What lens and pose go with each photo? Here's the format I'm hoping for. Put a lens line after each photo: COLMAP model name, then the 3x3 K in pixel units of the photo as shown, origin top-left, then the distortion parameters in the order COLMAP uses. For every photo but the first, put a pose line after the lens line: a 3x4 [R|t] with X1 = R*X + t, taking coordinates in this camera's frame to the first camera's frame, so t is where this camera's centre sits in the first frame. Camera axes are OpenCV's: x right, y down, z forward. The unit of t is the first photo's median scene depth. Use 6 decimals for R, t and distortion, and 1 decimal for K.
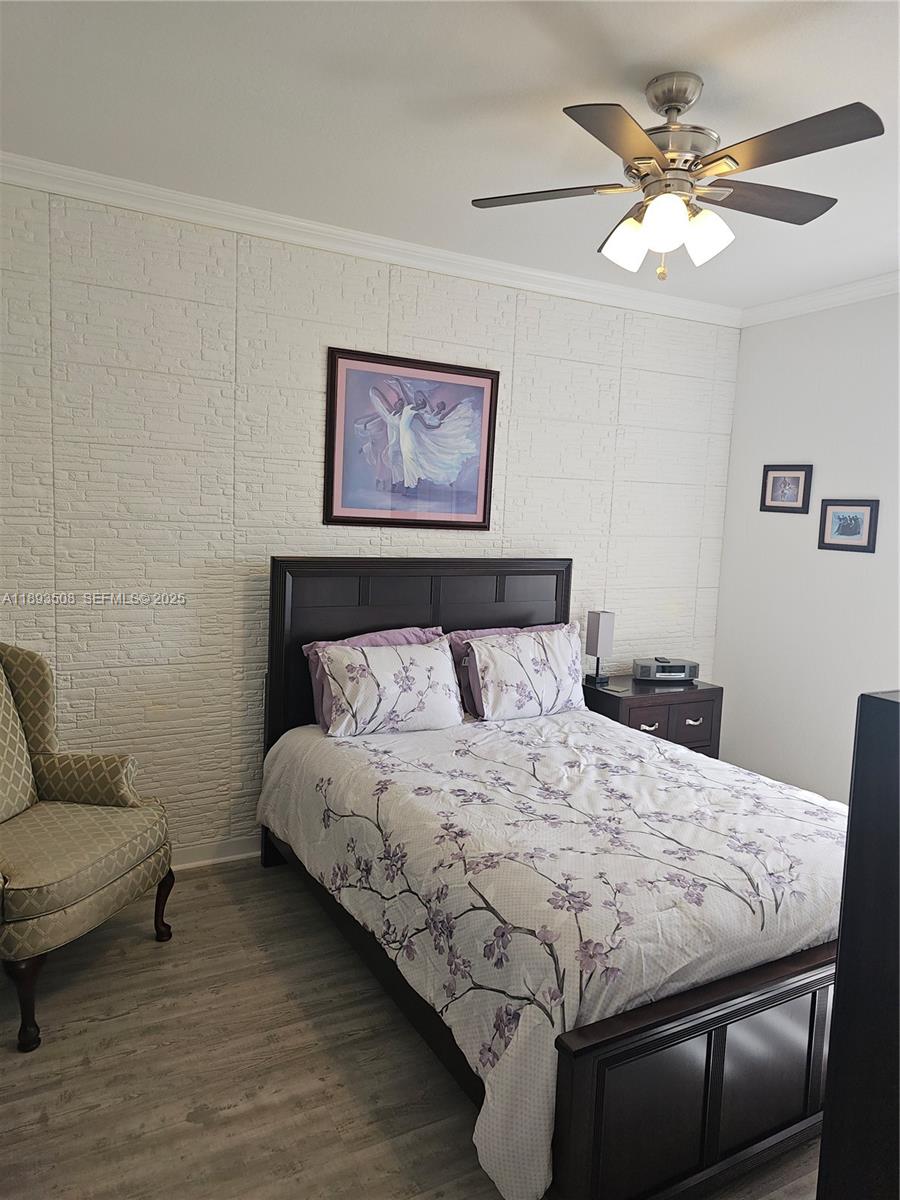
lens RADIAL K [[807.9, 0, 449.8], [0, 807.9, 598.5], [0, 0, 1]] dist [0.044034, -0.026537]
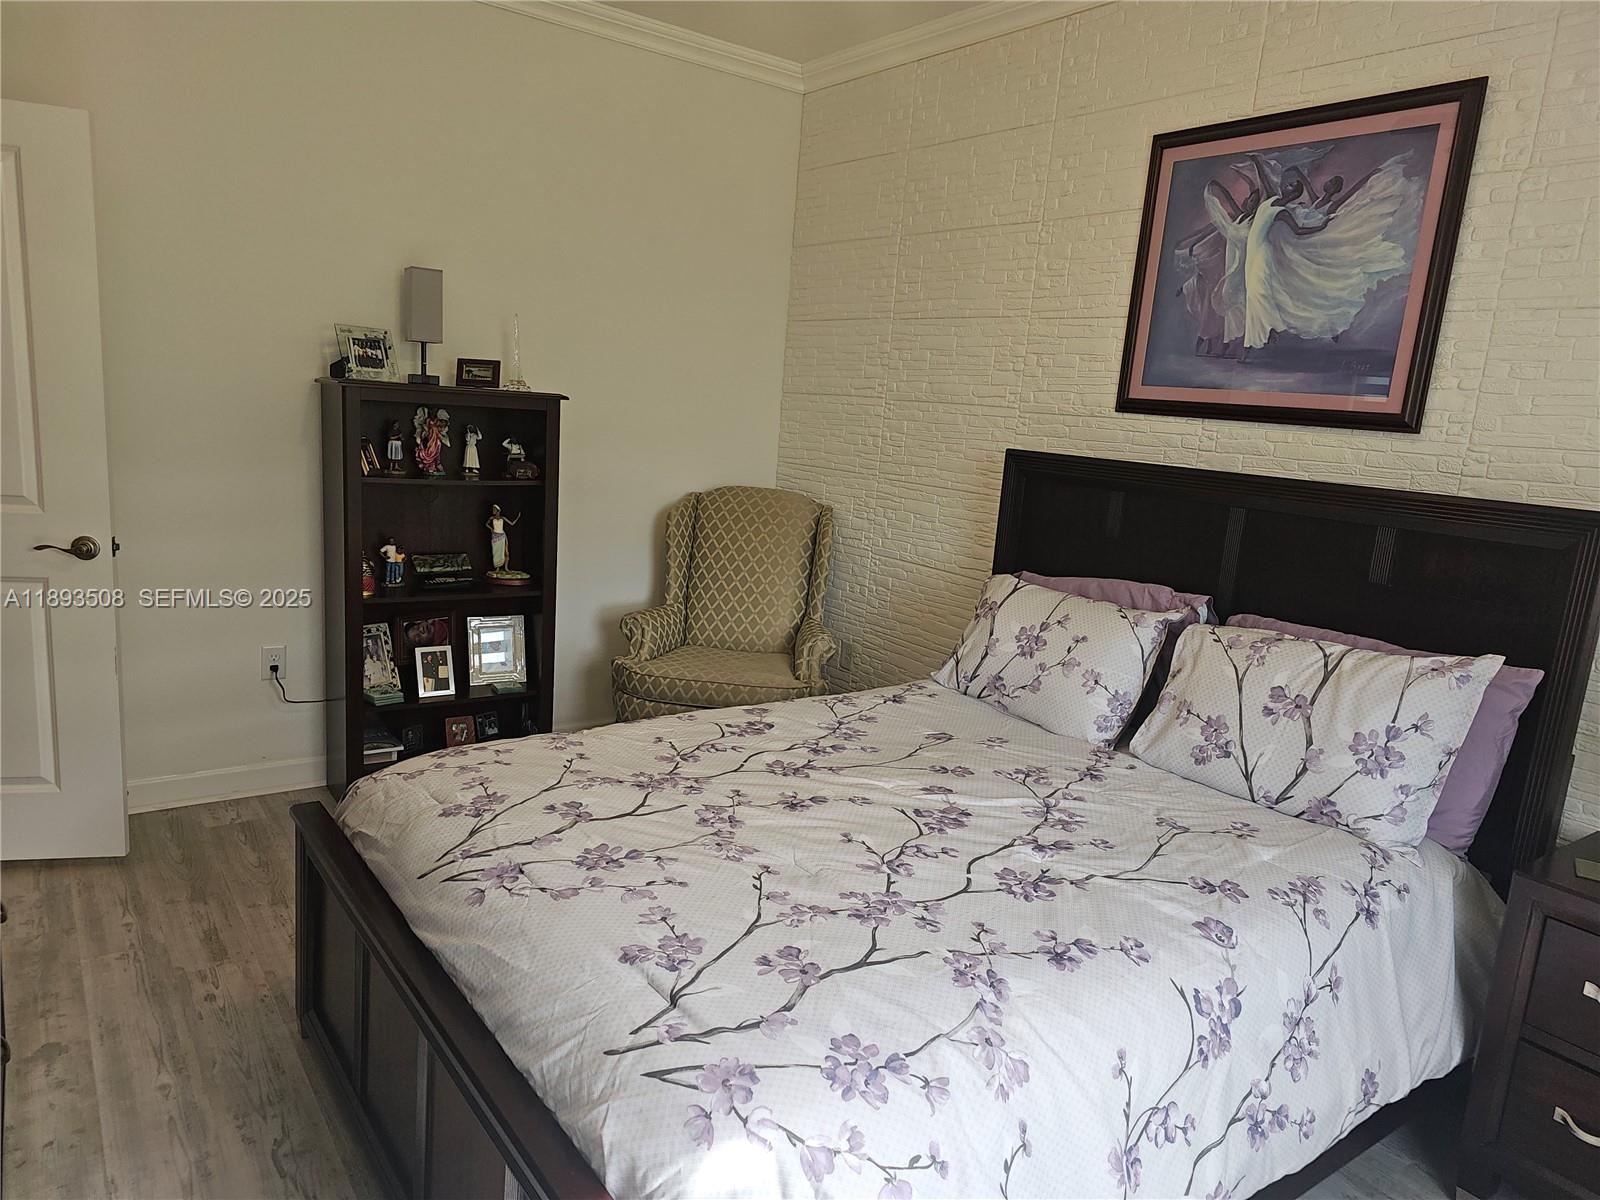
lens RADIAL K [[1077.2, 0, 750.4], [0, 1077.2, 597.9], [0, 0, 1]] dist [0.044034, -0.026537]
pose [[0.099530, 0.148767, -0.983851, 0.706561], [-0.186463, 0.974033, 0.128419, -0.000477], [0.977407, 0.170671, 0.124685, 0.614367]]
